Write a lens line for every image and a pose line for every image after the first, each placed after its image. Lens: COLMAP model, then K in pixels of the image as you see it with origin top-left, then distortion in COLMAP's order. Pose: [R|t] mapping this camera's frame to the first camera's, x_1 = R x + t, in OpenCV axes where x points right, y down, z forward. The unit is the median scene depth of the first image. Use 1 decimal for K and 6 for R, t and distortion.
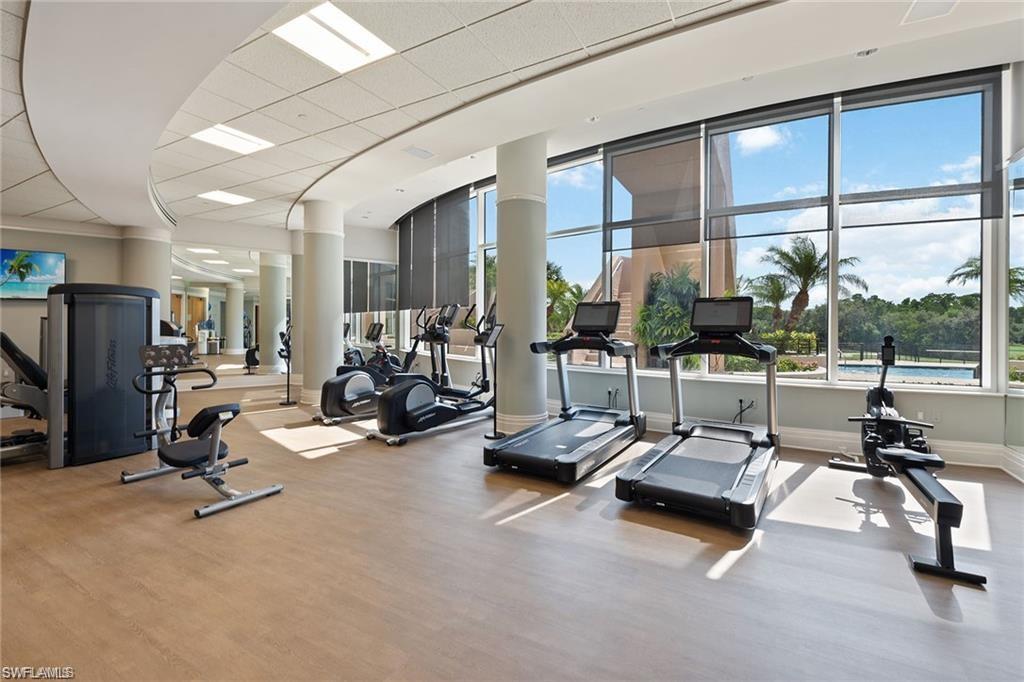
lens RADIAL K [[455.6, 0, 511.9], [0, 455.6, 331.0], [0, 0, 1]] dist [0.001650, 0.000045]
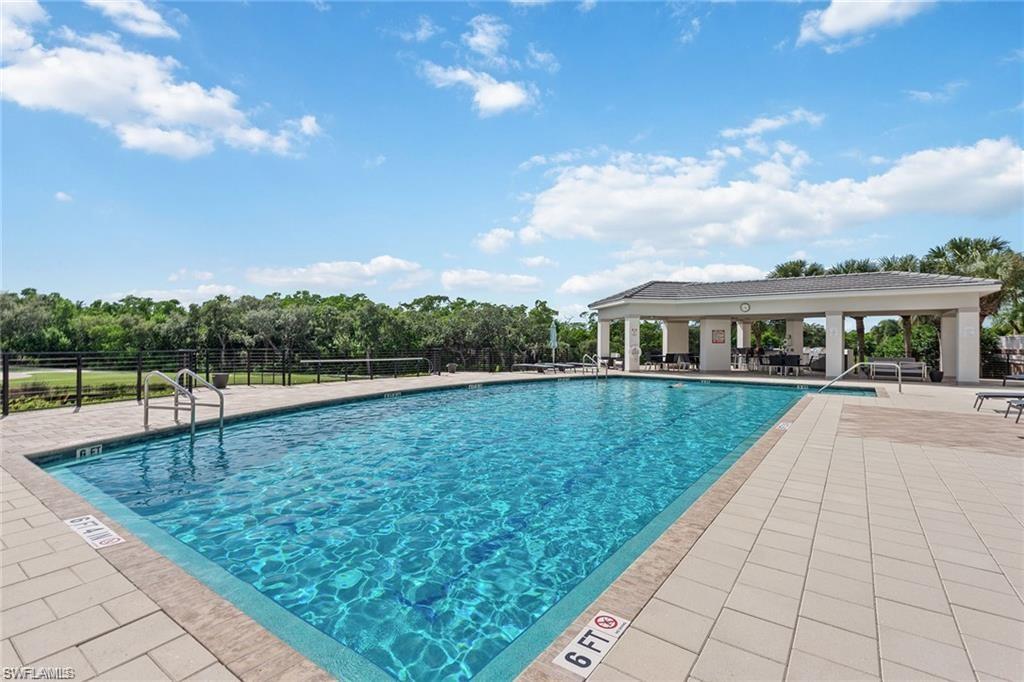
lens RADIAL K [[473.3, 0, 515.7], [0, 473.3, 341.0], [0, 0, 1]] dist [0.001609, 0.000000]
pose [[0.110677, -0.003838, 0.993849, 0.227933], [0.005314, 0.999981, 0.003270, 0.006362], [-0.993842, 0.004920, 0.110696, 0.357227]]
